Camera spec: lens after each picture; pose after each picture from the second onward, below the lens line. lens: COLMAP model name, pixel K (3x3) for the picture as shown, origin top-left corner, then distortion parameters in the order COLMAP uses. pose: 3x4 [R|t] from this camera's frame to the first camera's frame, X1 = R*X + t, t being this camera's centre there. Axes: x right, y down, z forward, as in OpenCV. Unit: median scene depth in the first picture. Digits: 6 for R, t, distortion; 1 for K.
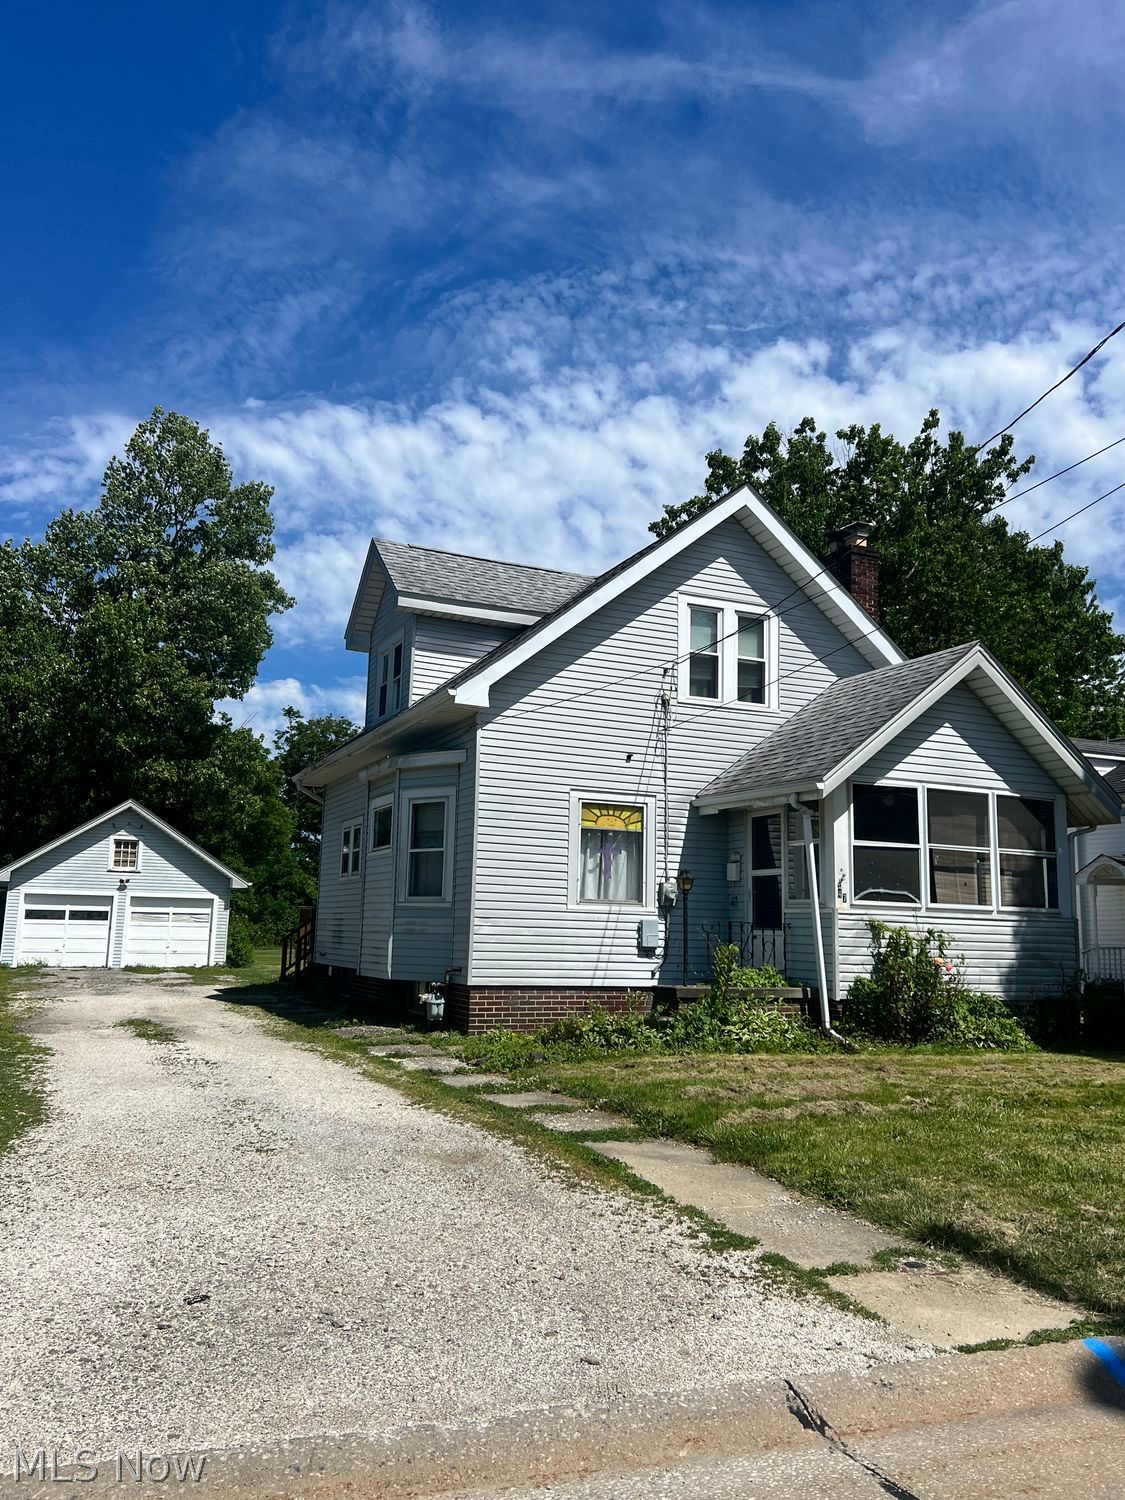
lens RADIAL K [[1177.2, 0, 562.5], [0, 1177.2, 750.0], [0, 0, 1]] dist [0.140659, -0.262675]
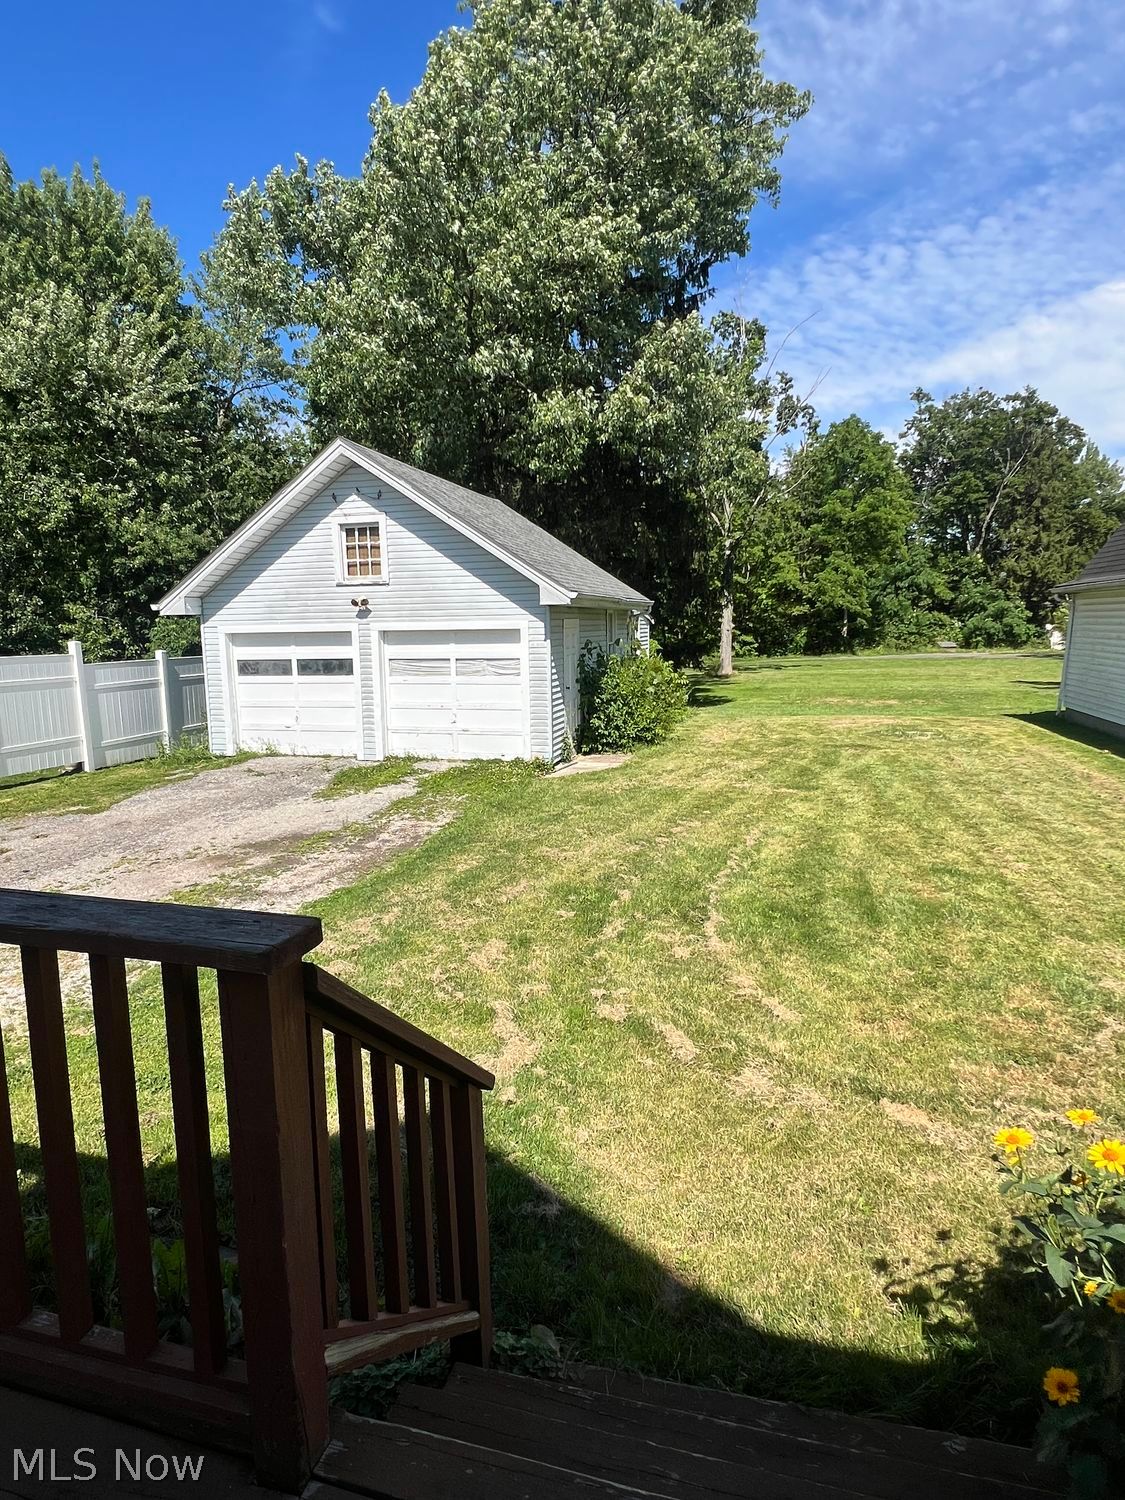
lens RADIAL K [[821.7, 0, 561.4], [0, 821.7, 755.5], [0, 0, 1]] dist [-0.001921, 0.000626]
pose [[0.771859, 0.064633, -0.632500, -0.133664], [0.132040, 0.956835, 0.258908, 0.196555], [0.621932, -0.283355, 0.730007, 1.640229]]
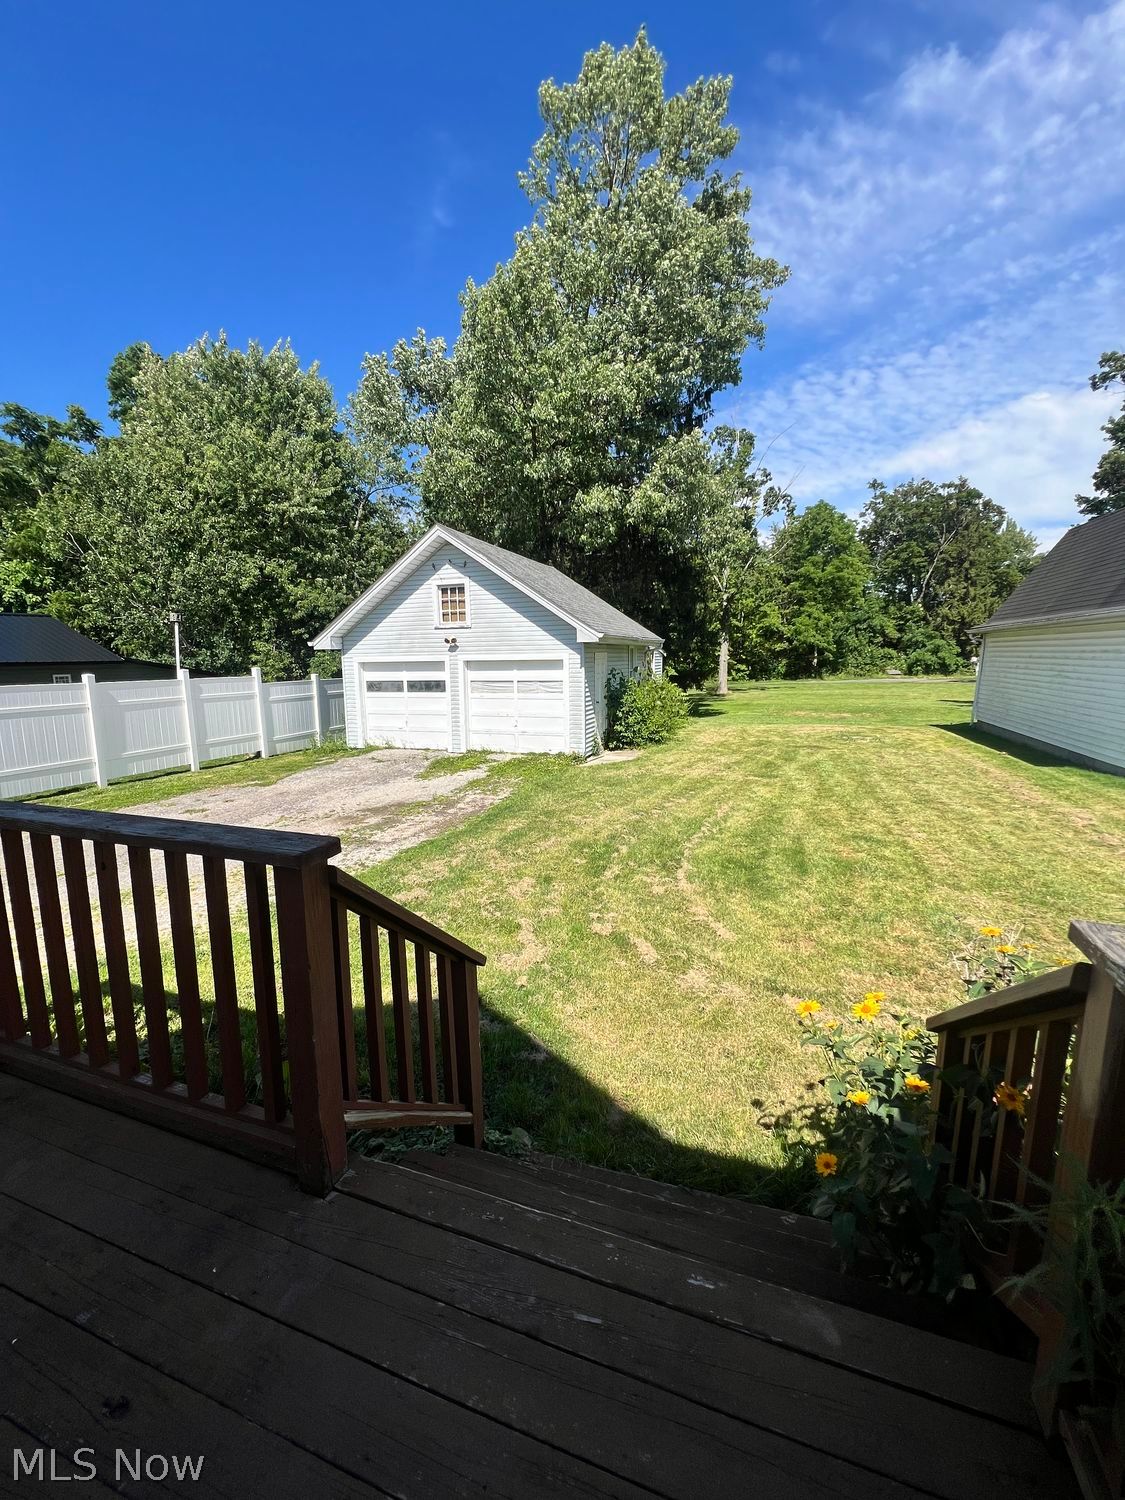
lens RADIAL K [[598.5, 0, 561.8], [0, 598.5, 752.7], [0, 0, 1]] dist [-0.002901, 0.000089]
pose [[0.723705, 0.074995, -0.686023, -0.114509], [0.137876, 0.958324, 0.250211, 0.198071], [0.676197, -0.275665, 0.683204, 1.642837]]
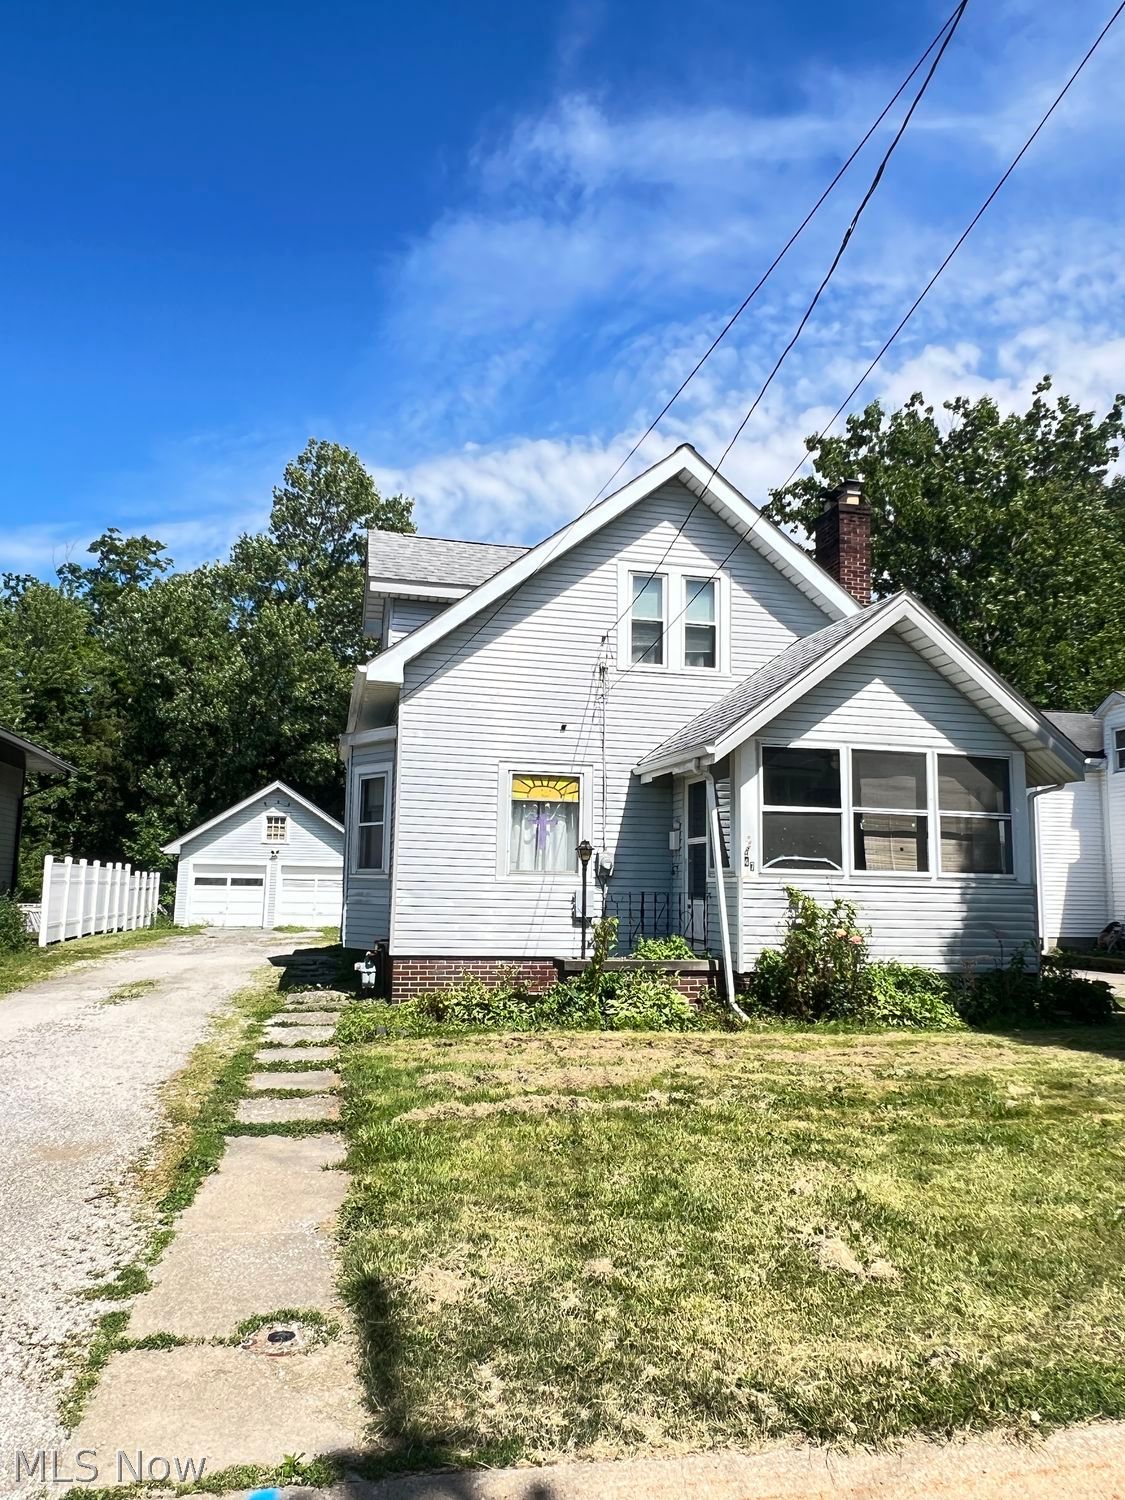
lens RADIAL K [[1025.5, 0, 562.5], [0, 1025.5, 750.0], [0, 0, 1]] dist [-0.010507, -0.000880]
pose [[0.981150, -0.030023, -0.190901, 0.222006], [0.032703, 0.999406, 0.010907, 0.016139], [0.190460, -0.016945, 0.981549, 0.153262]]
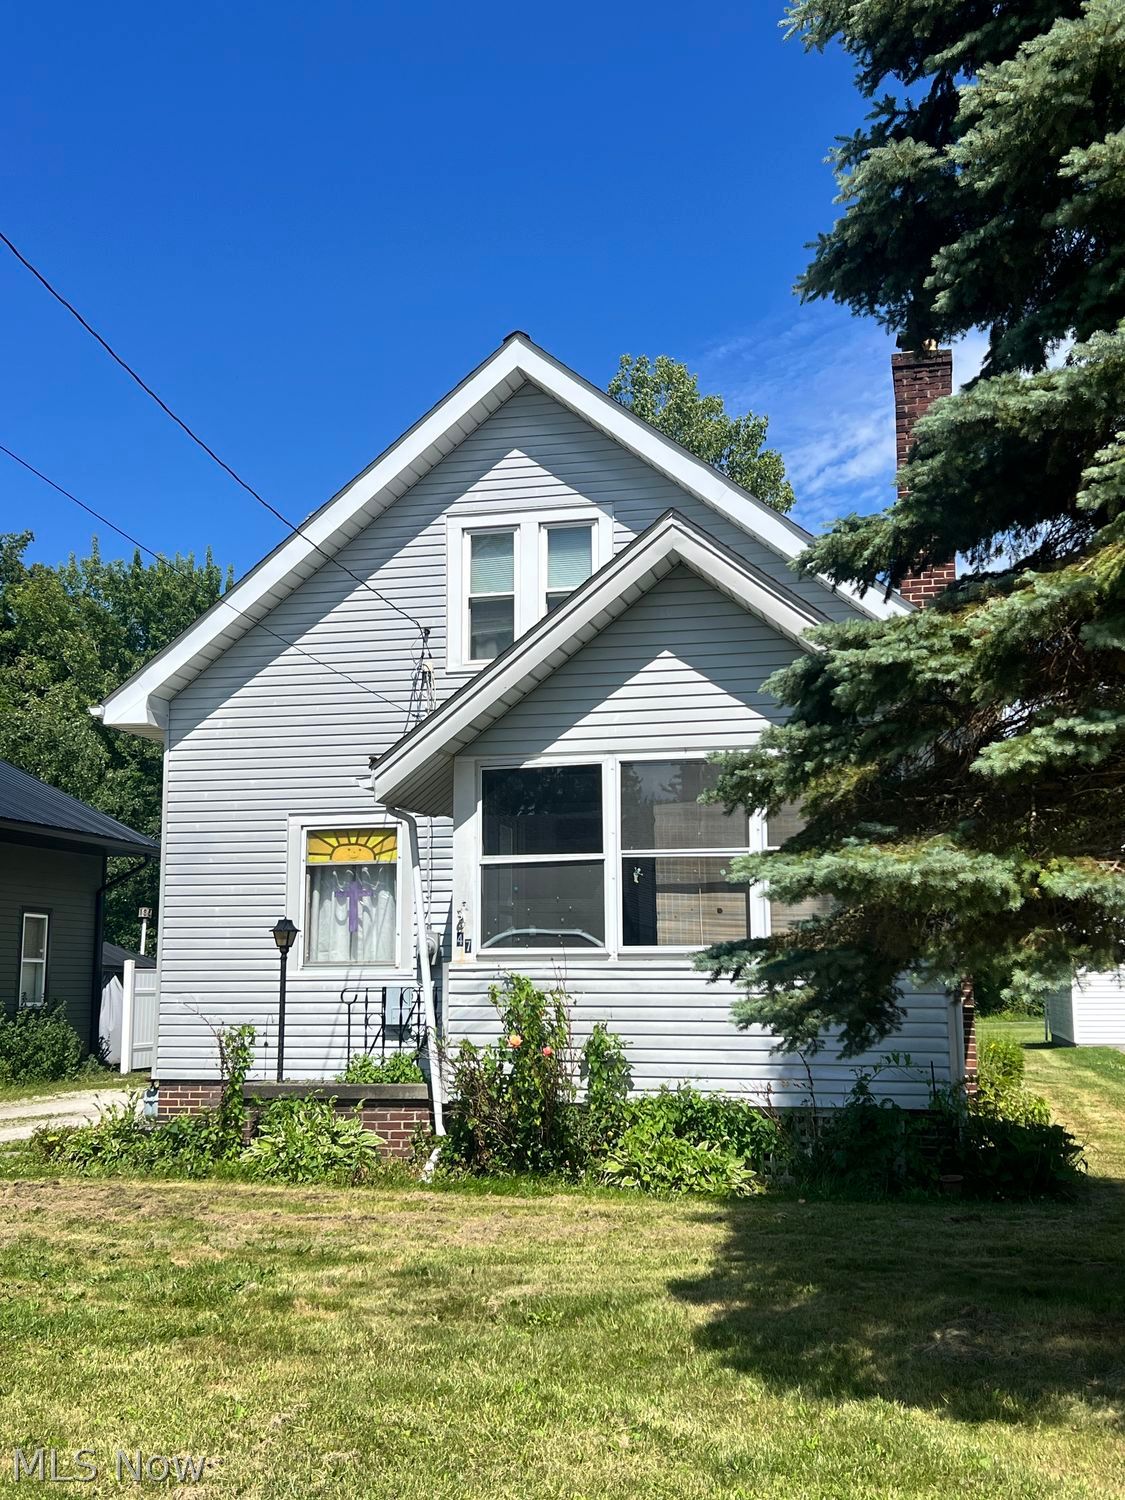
lens RADIAL K [[1532.1, 0, 562.5], [0, 1532.1, 750.0], [0, 0, 1]] dist [0.125588, -0.000653]
pose [[0.797209, -0.118709, -0.591917, 0.708650], [0.115161, 0.992375, -0.043921, 0.054503], [0.592618, -0.033152, 0.804801, 0.319241]]
